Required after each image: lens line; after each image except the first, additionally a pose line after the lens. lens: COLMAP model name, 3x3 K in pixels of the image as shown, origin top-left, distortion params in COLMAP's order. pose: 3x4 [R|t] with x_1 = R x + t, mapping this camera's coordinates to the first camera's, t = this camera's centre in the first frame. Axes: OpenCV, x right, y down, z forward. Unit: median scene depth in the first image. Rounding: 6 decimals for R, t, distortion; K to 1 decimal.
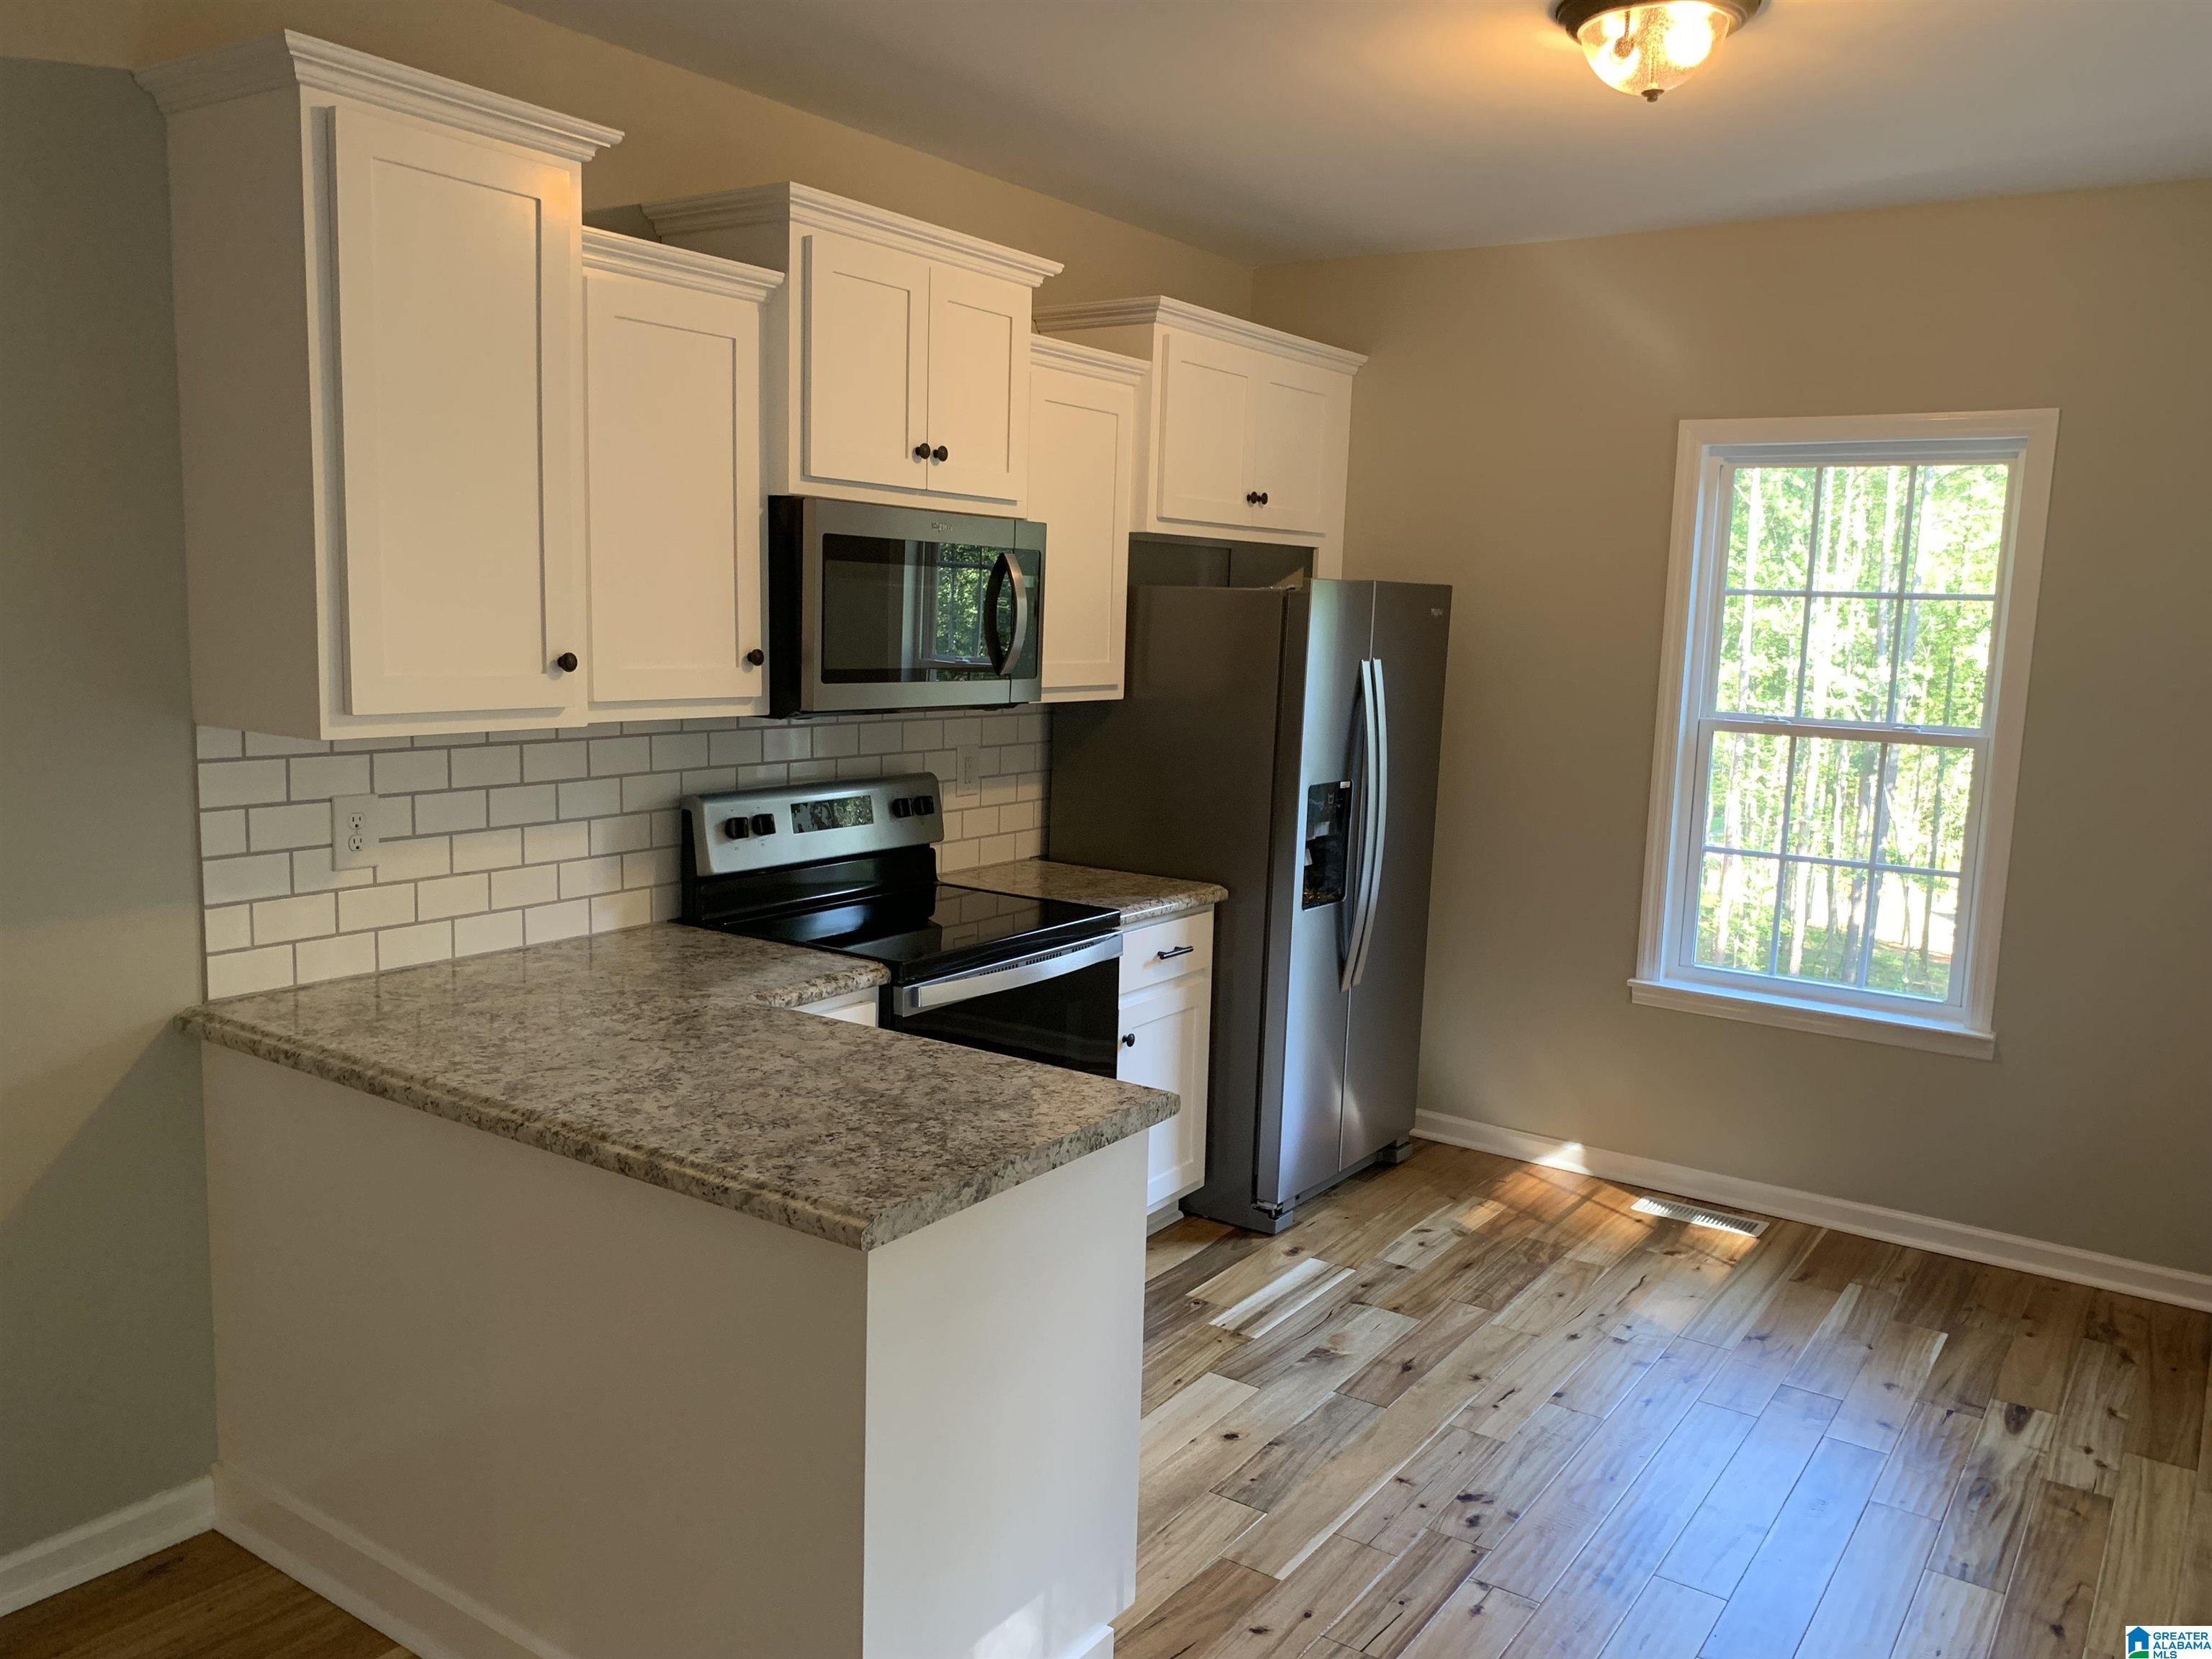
lens RADIAL K [[1720.8, 0, 1102.7], [0, 1720.8, 818.4], [0, 0, 1]] dist [0.006141, -0.004617]
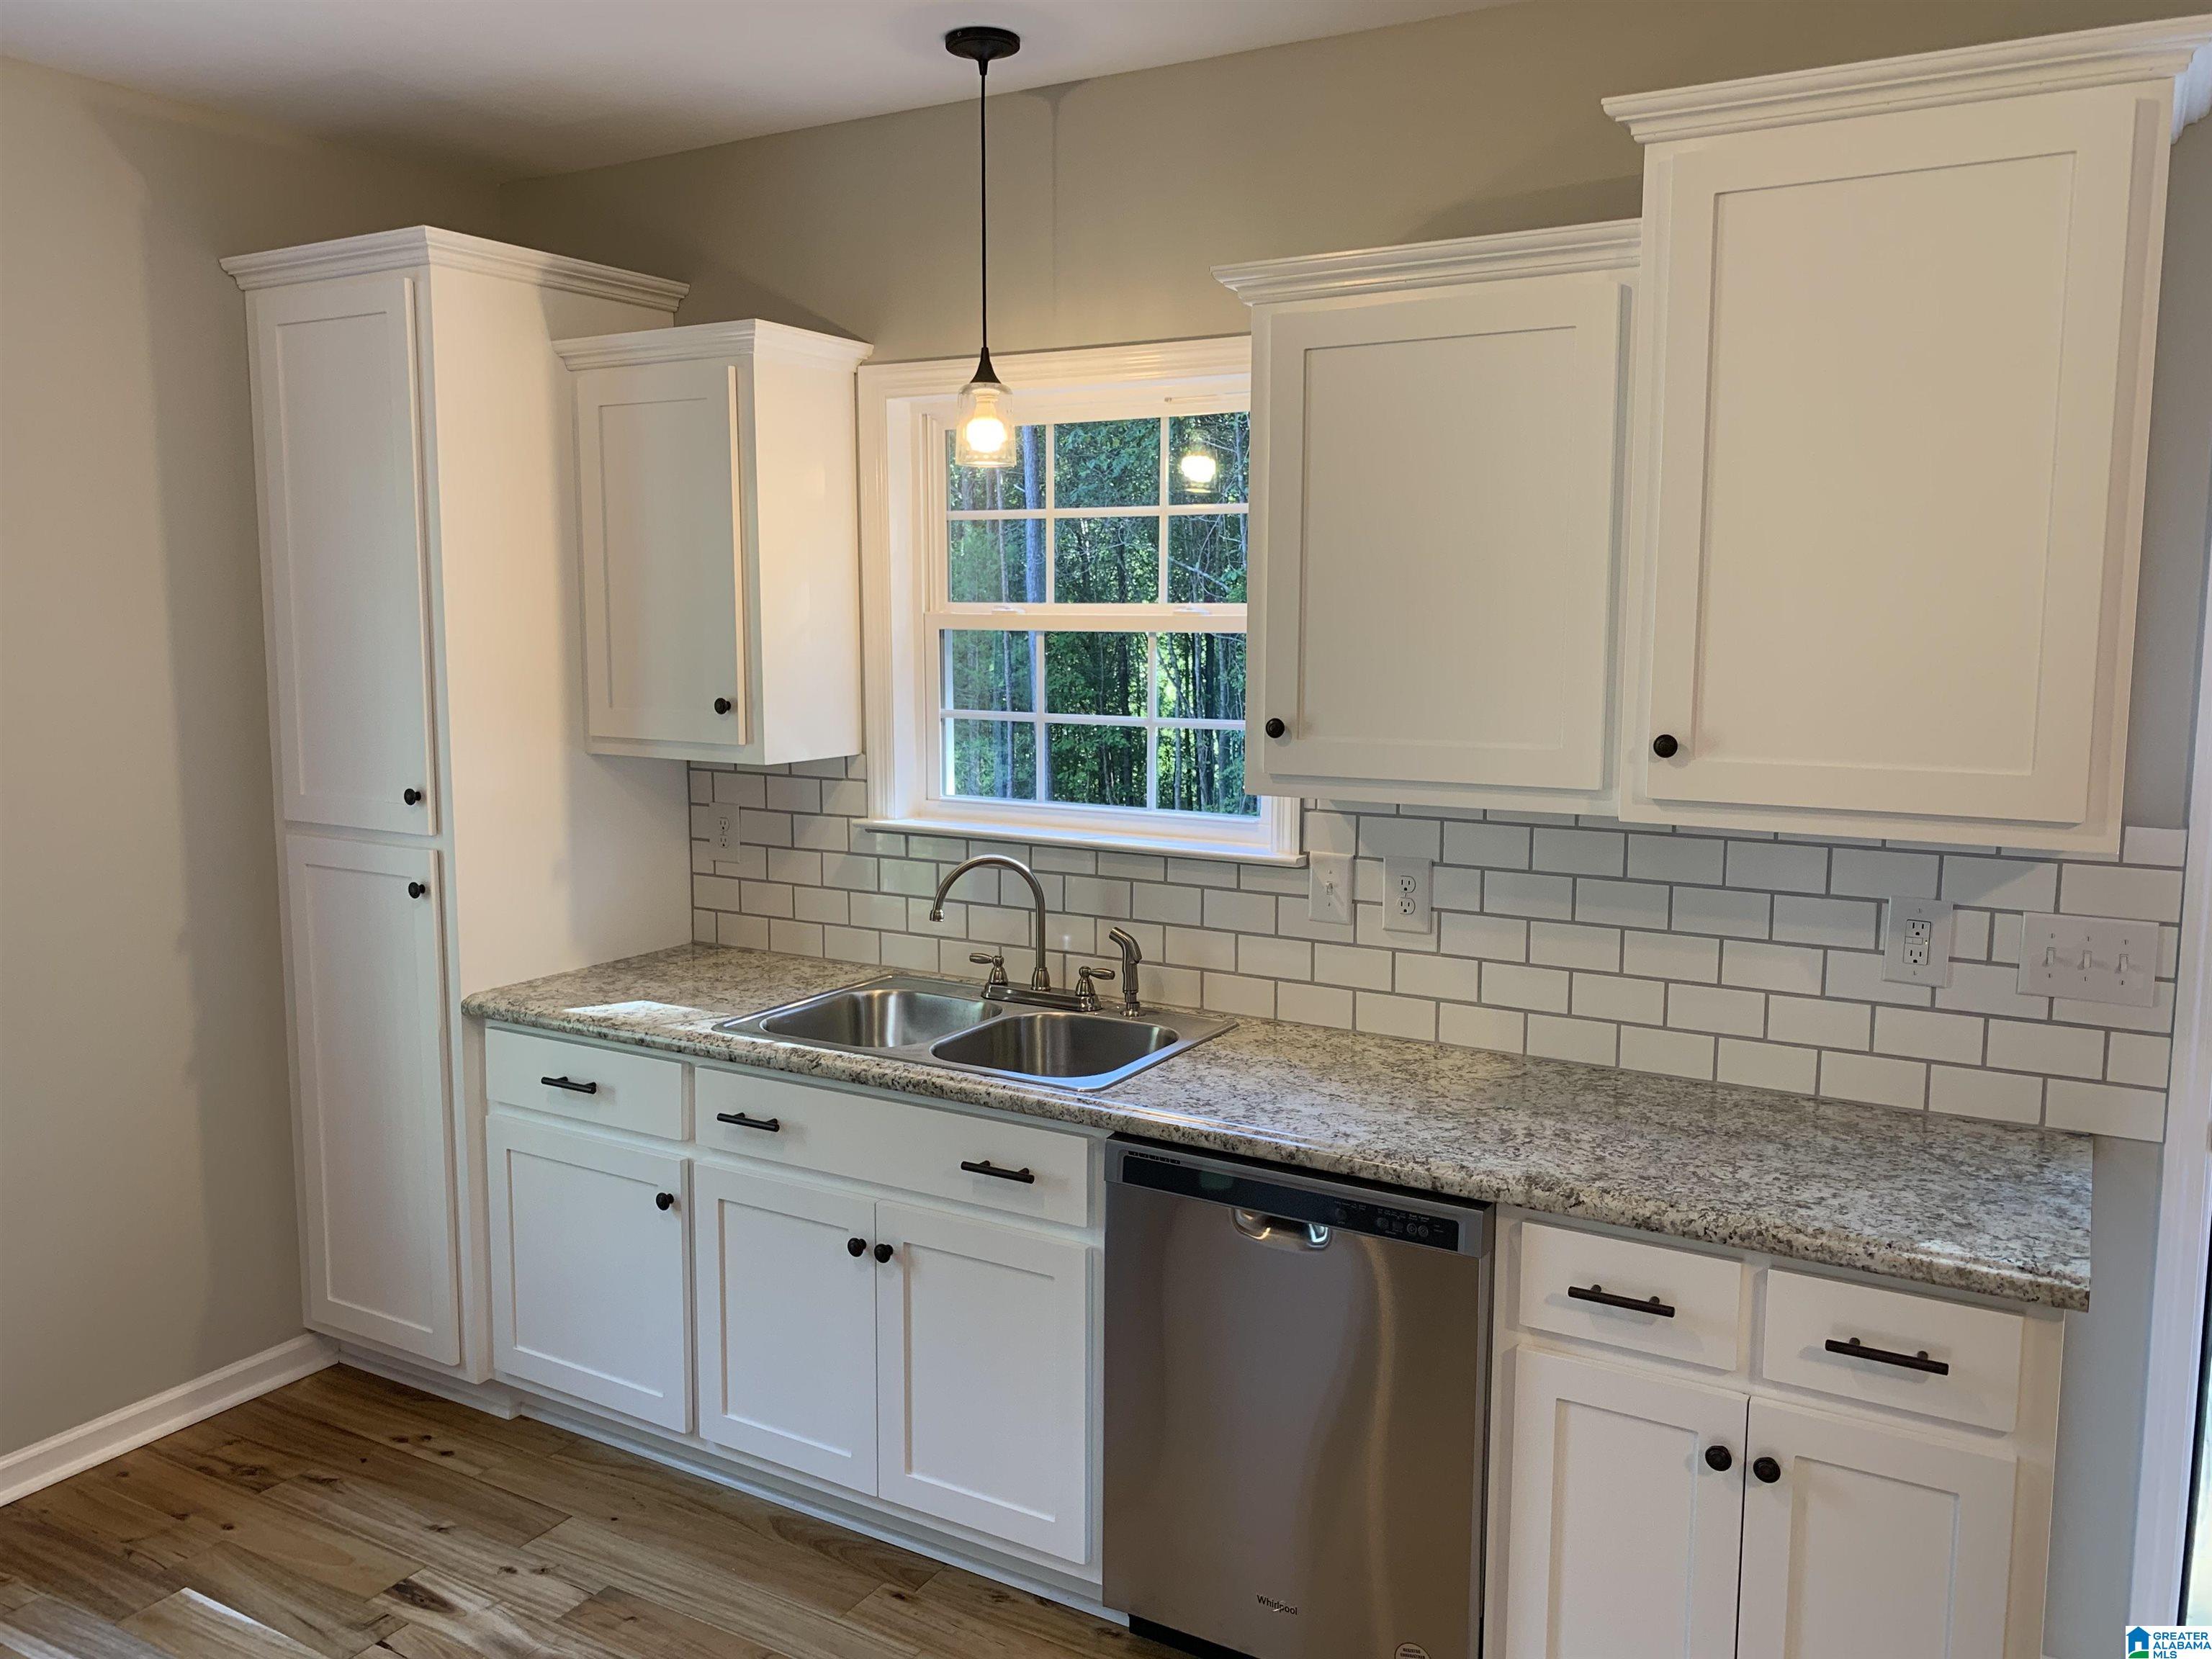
lens RADIAL K [[1708.7, 0, 1110.1], [0, 1708.7, 790.9], [0, 0, 1]] dist [-0.032313, 0.047892]
pose [[-0.069964, -0.143271, 0.987207, -0.203547], [0.124061, 0.980700, 0.151119, -0.095161], [-0.989805, 0.133047, -0.050839, 0.562963]]
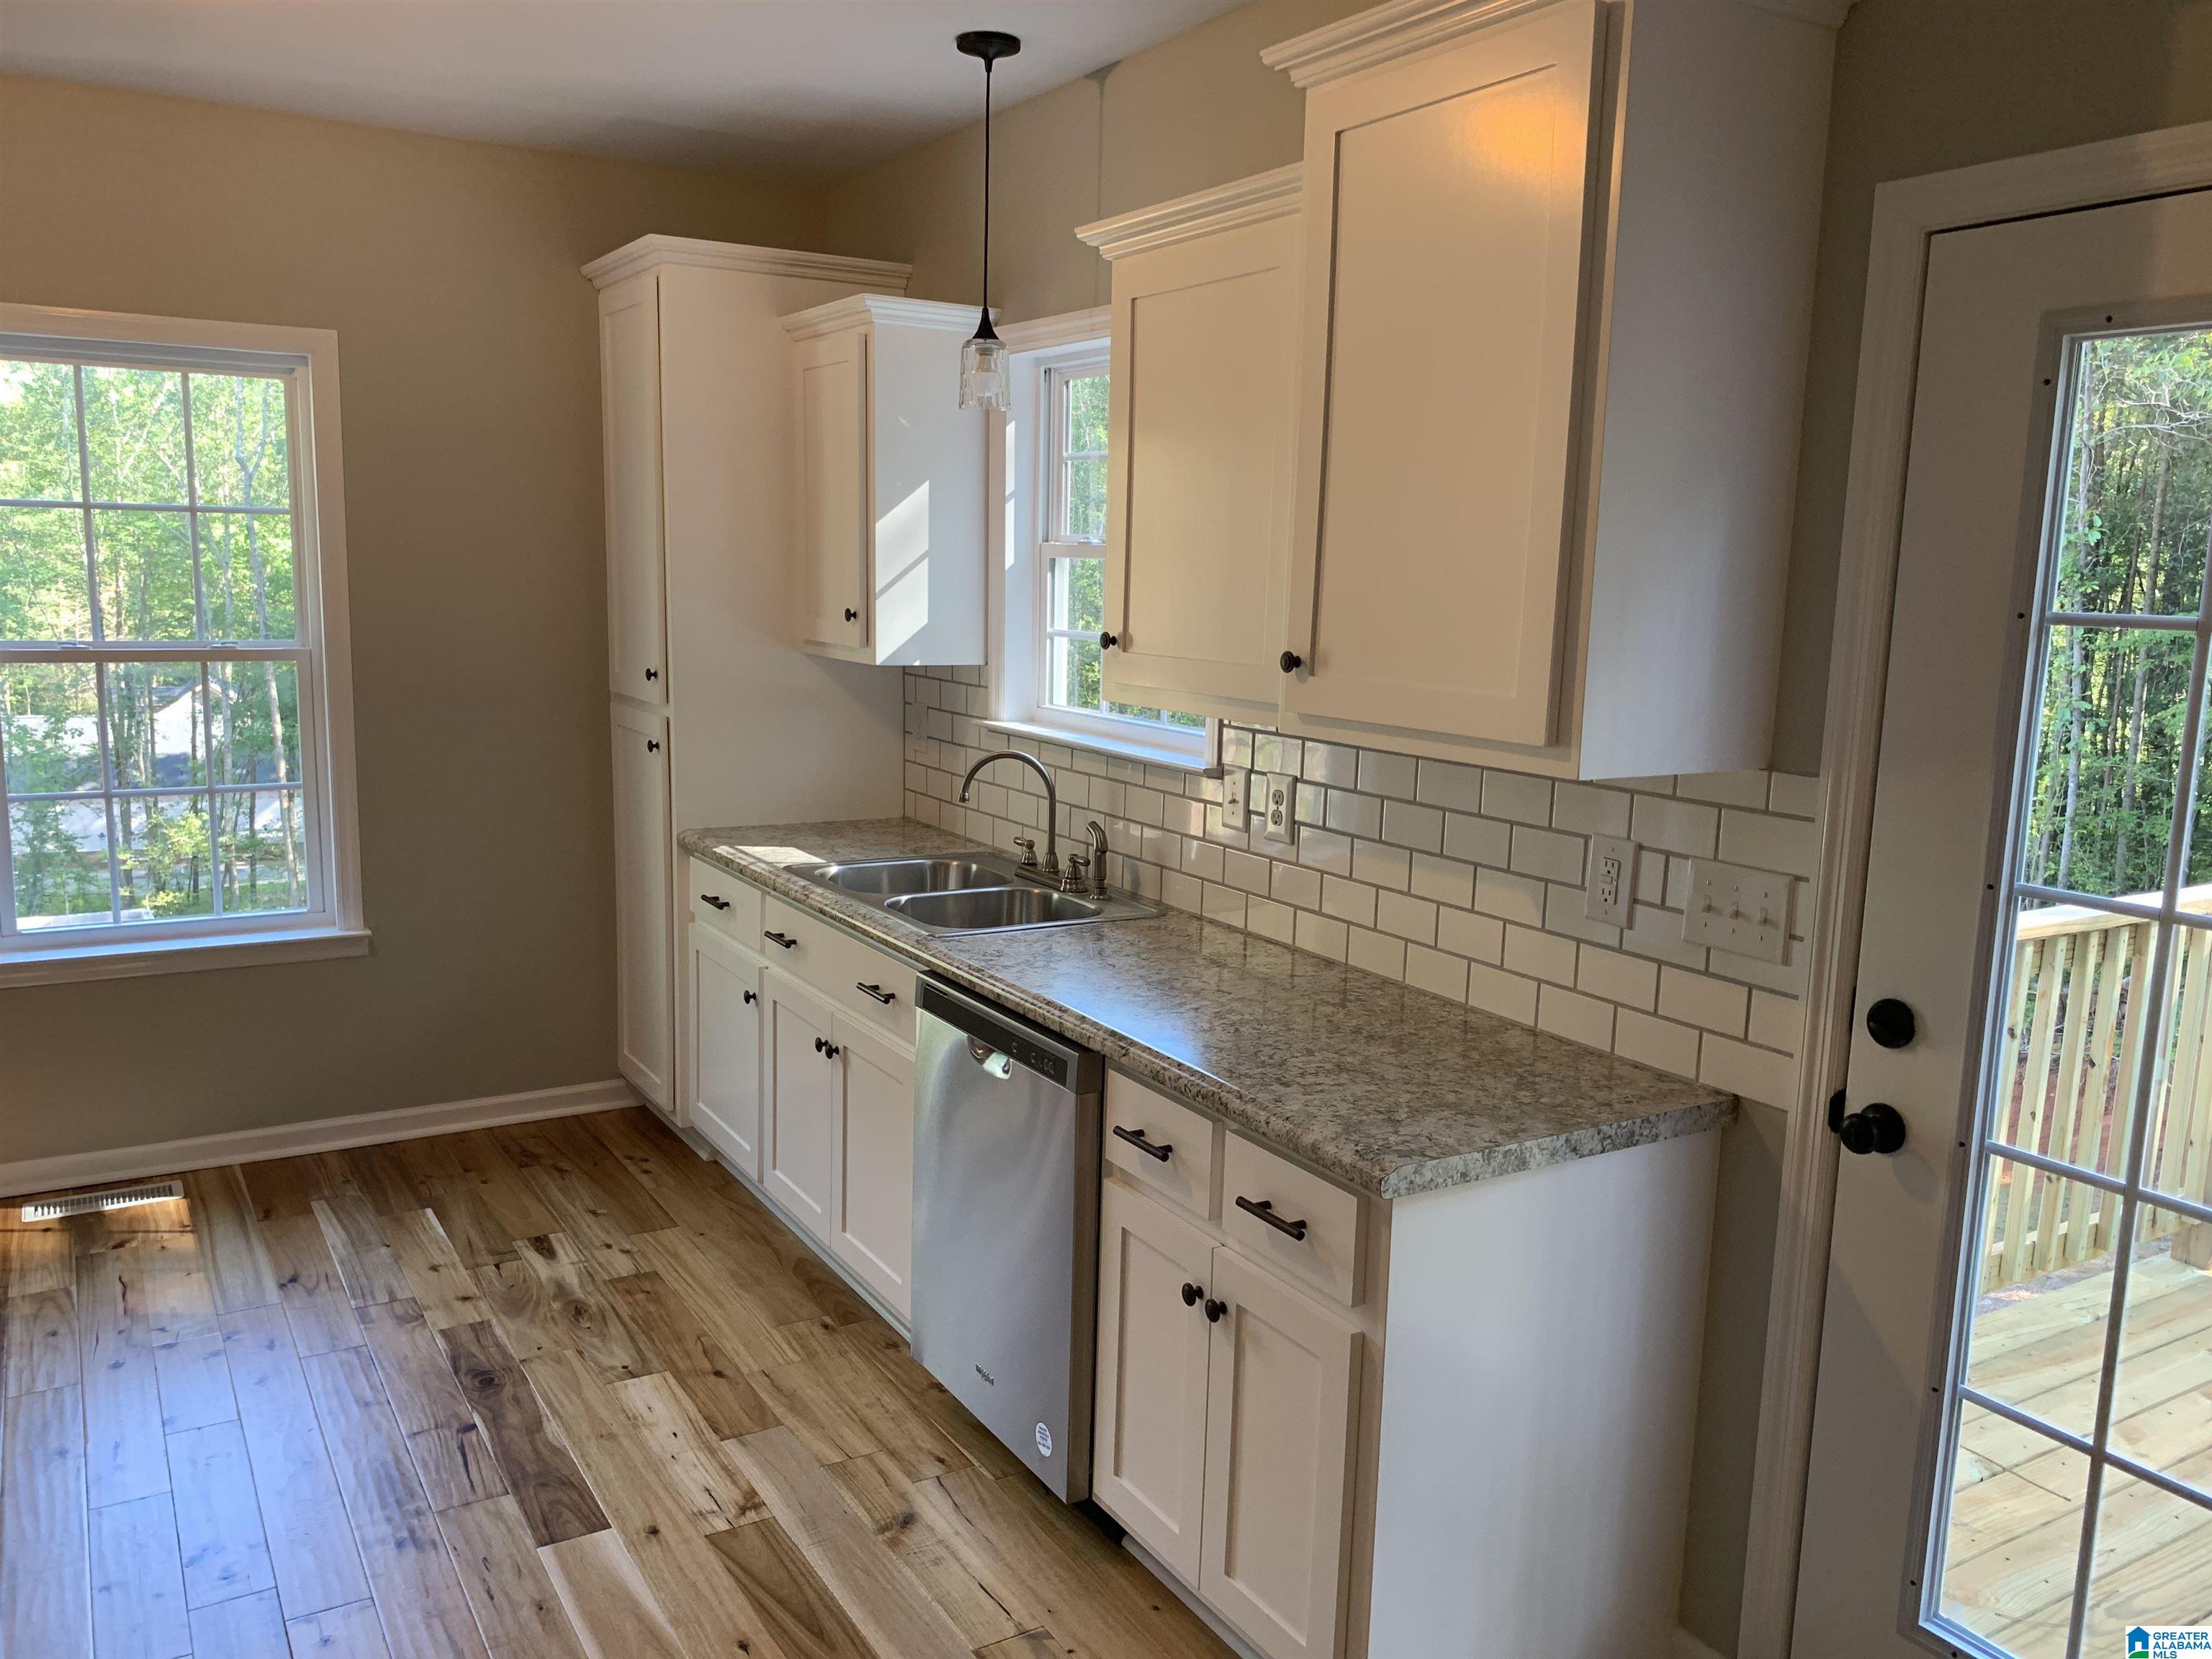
lens RADIAL K [[1706.9, 0, 1109.1], [0, 1706.9, 835.3], [0, 0, 1]] dist [0.056101, -0.071365]
pose [[0.411199, -0.169340, 0.895678, -0.242665], [0.106213, 0.984801, 0.137428, -0.030300], [-0.905337, 0.038622, 0.422935, 0.145921]]
